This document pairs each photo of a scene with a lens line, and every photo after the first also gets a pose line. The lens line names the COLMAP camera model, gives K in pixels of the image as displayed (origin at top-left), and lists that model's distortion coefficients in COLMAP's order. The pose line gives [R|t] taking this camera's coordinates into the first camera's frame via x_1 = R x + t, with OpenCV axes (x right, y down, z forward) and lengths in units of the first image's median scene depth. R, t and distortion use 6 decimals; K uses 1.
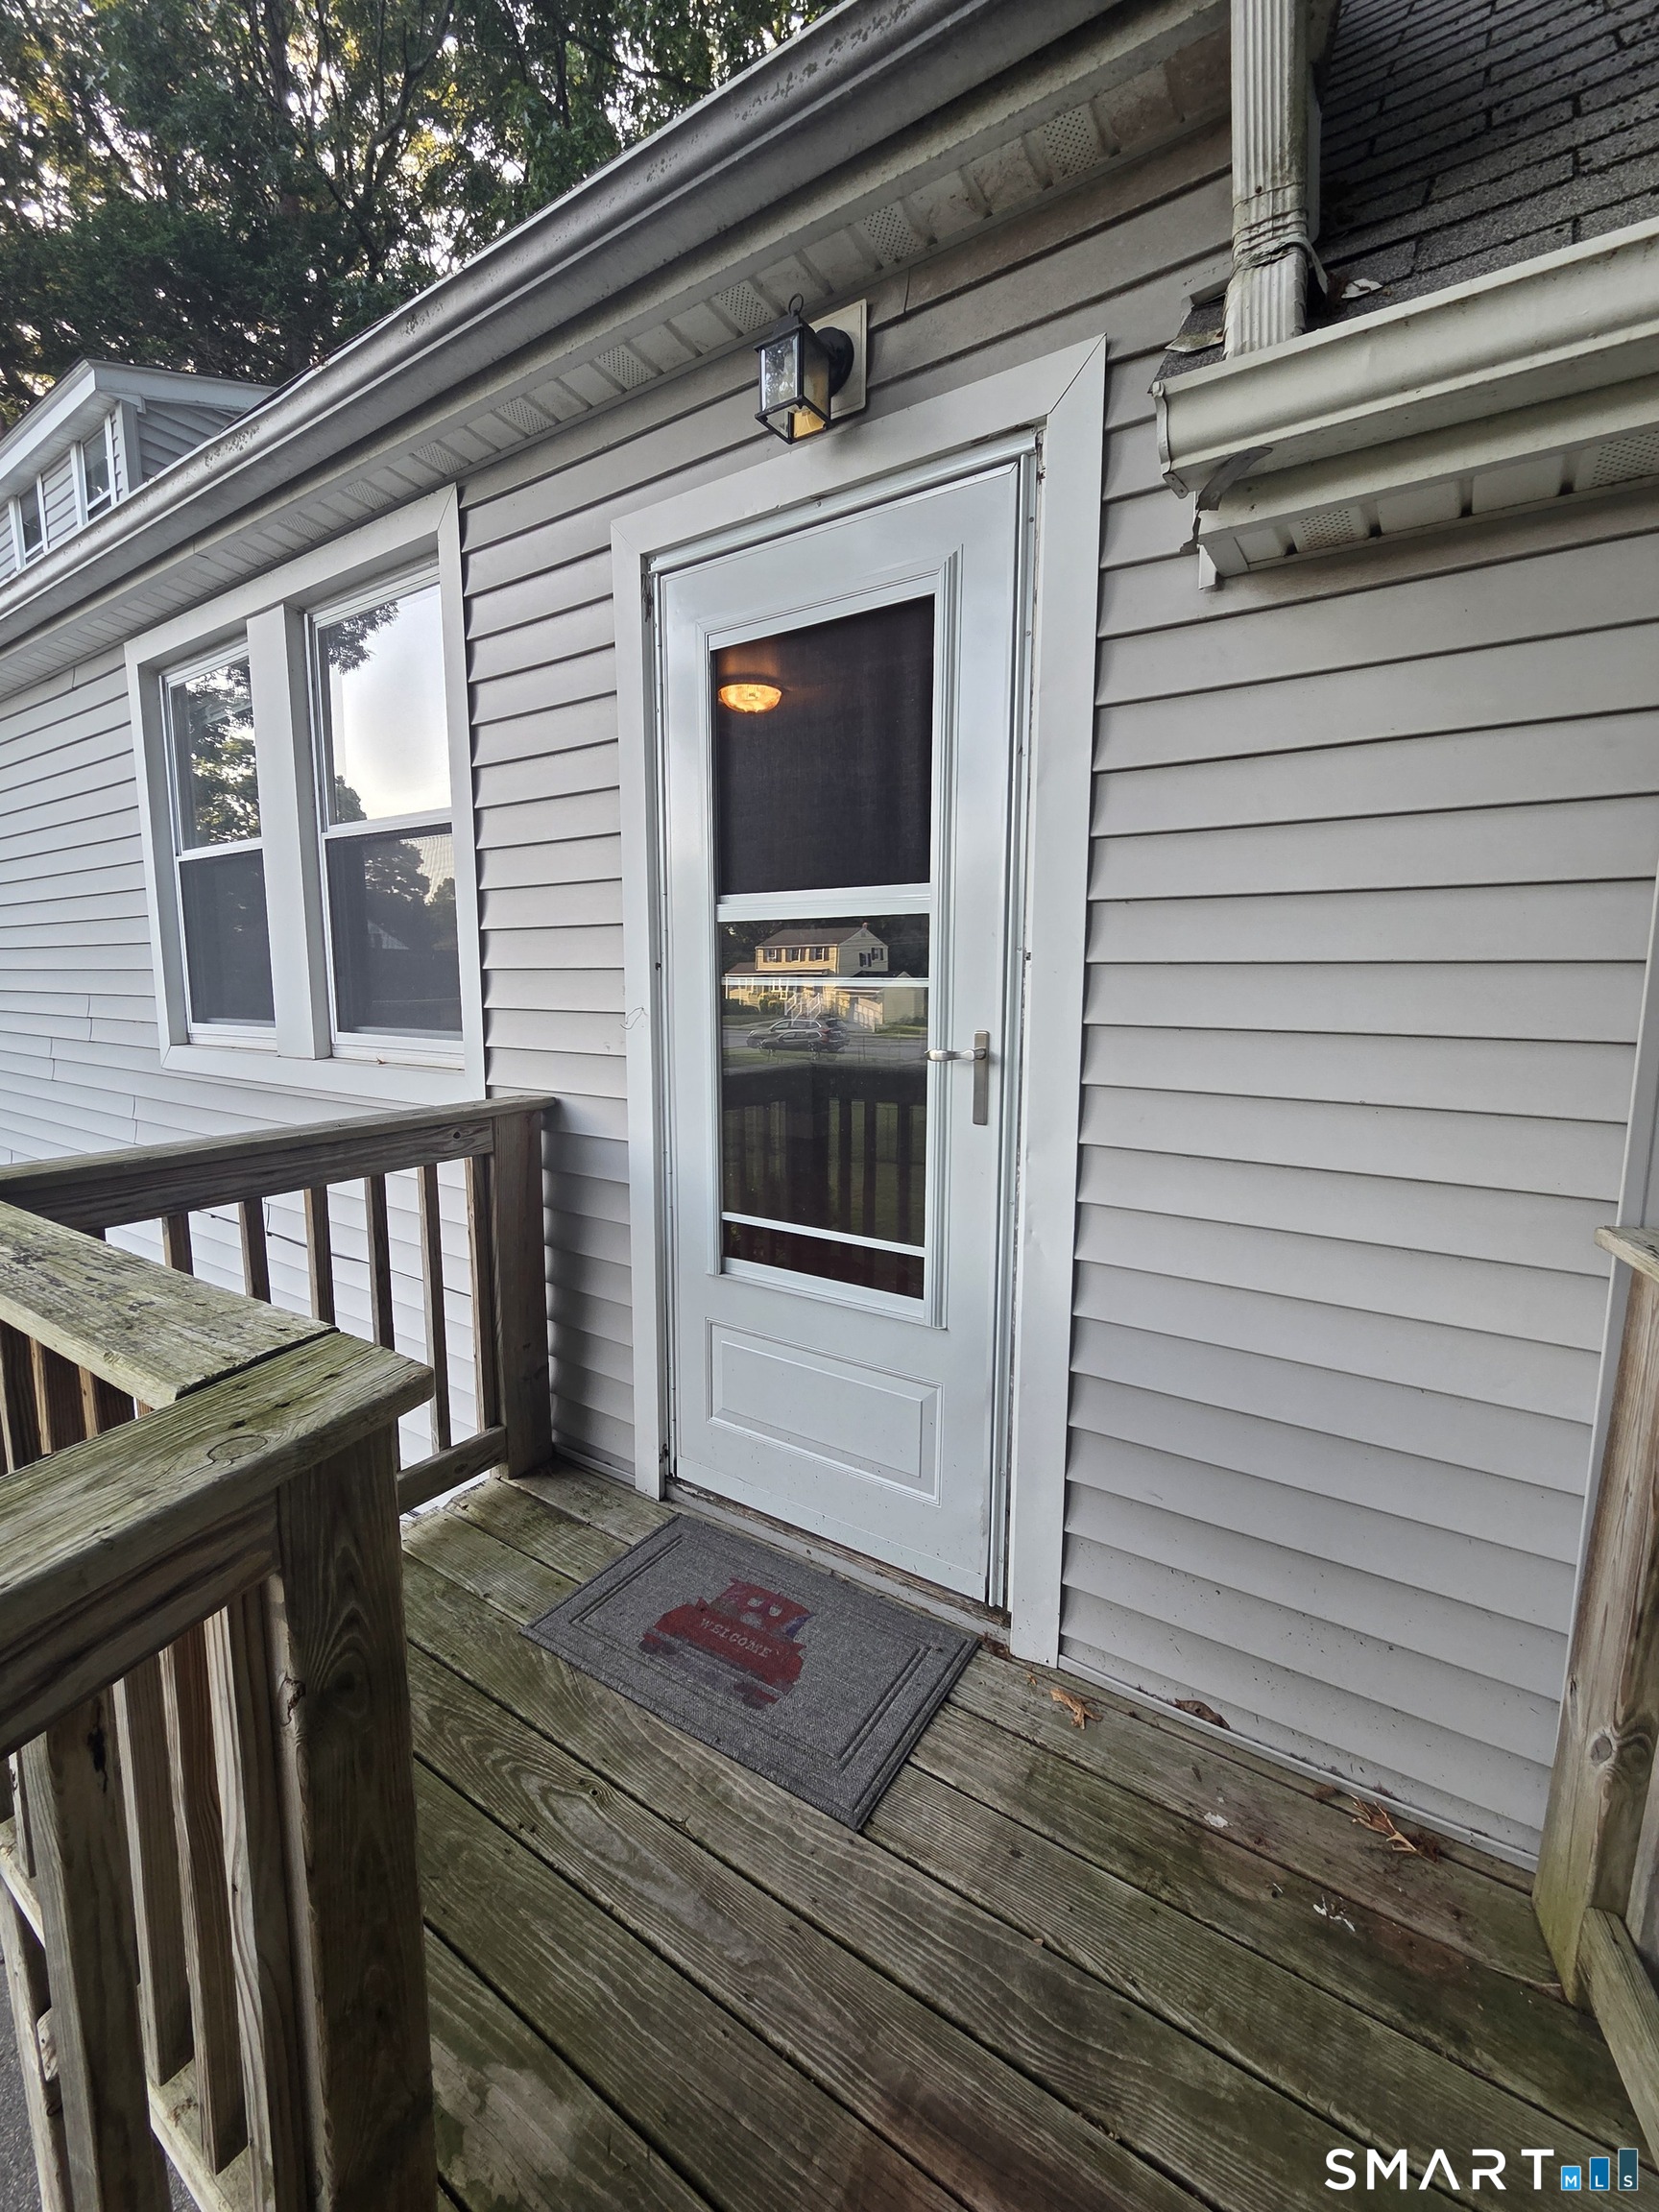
lens RADIAL K [[902.7, 0, 827.0], [0, 902.7, 1096.2], [0, 0, 1]] dist [-0.002485, -0.001219]
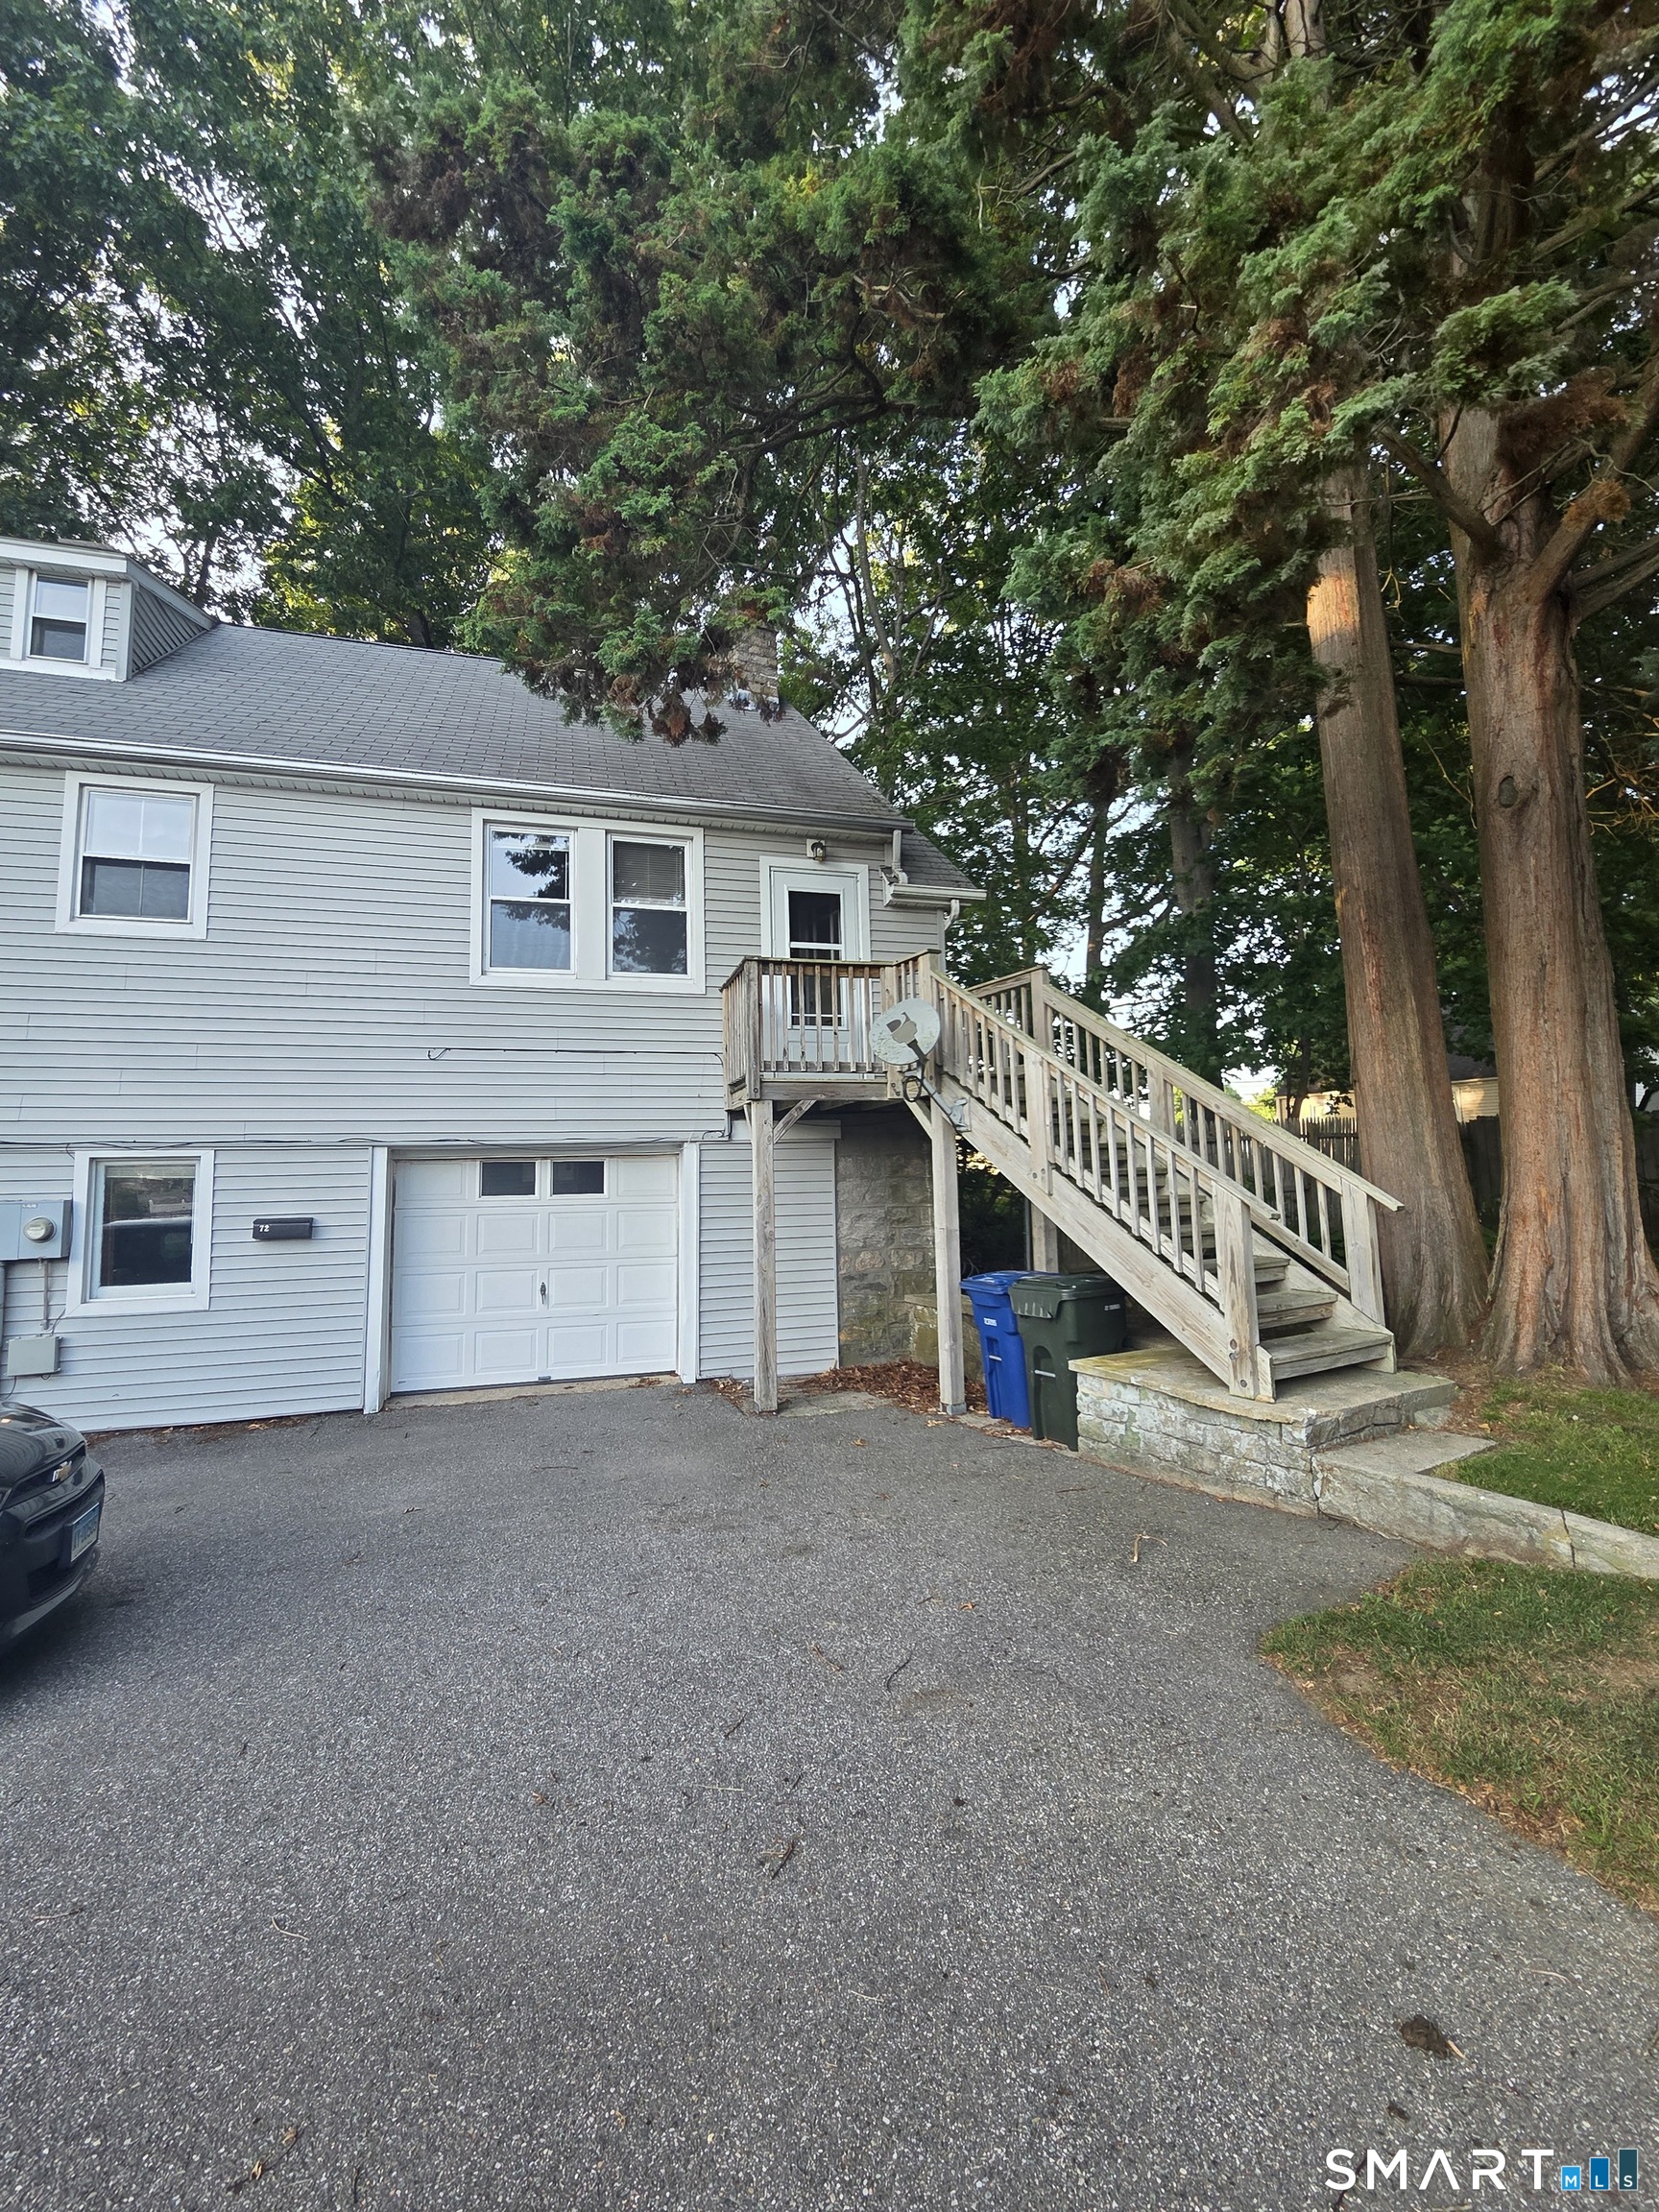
lens RADIAL K [[902.7, 0, 829.6], [0, 902.7, 1102.4], [0, 0, 1]] dist [-0.002485, -0.001219]
pose [[0.644859, 0.059373, 0.761992, -3.940452], [0.131722, 0.973427, -0.187321, 1.660373], [-0.752865, 0.221167, 0.619903, -2.031642]]
